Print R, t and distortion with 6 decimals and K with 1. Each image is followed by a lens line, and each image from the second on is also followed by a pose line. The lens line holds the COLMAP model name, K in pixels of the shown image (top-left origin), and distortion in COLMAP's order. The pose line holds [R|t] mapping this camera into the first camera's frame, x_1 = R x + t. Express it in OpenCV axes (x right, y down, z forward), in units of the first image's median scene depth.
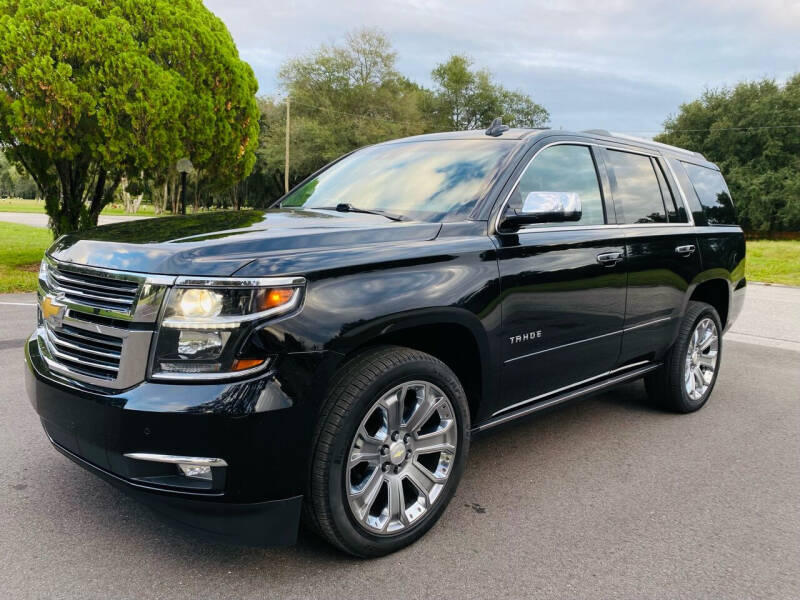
lens RADIAL K [[639.9, 0, 403.6], [0, 639.9, 301.9], [0, 0, 1]] dist [0.046853, -0.088117]
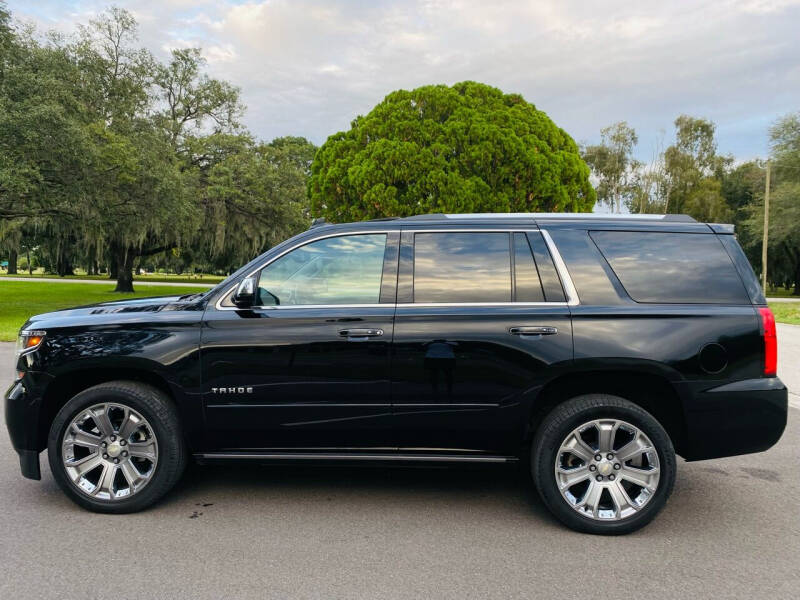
lens RADIAL K [[650.0, 0, 400.0], [0, 650.0, 300.0], [0, 0, 1]] dist [-0.006915, 0.001378]
pose [[0.640845, -0.007053, -0.767638, 0.928498], [-0.087881, 0.992710, -0.082487, -0.030340], [0.762624, 0.120322, 0.635553, 0.273219]]
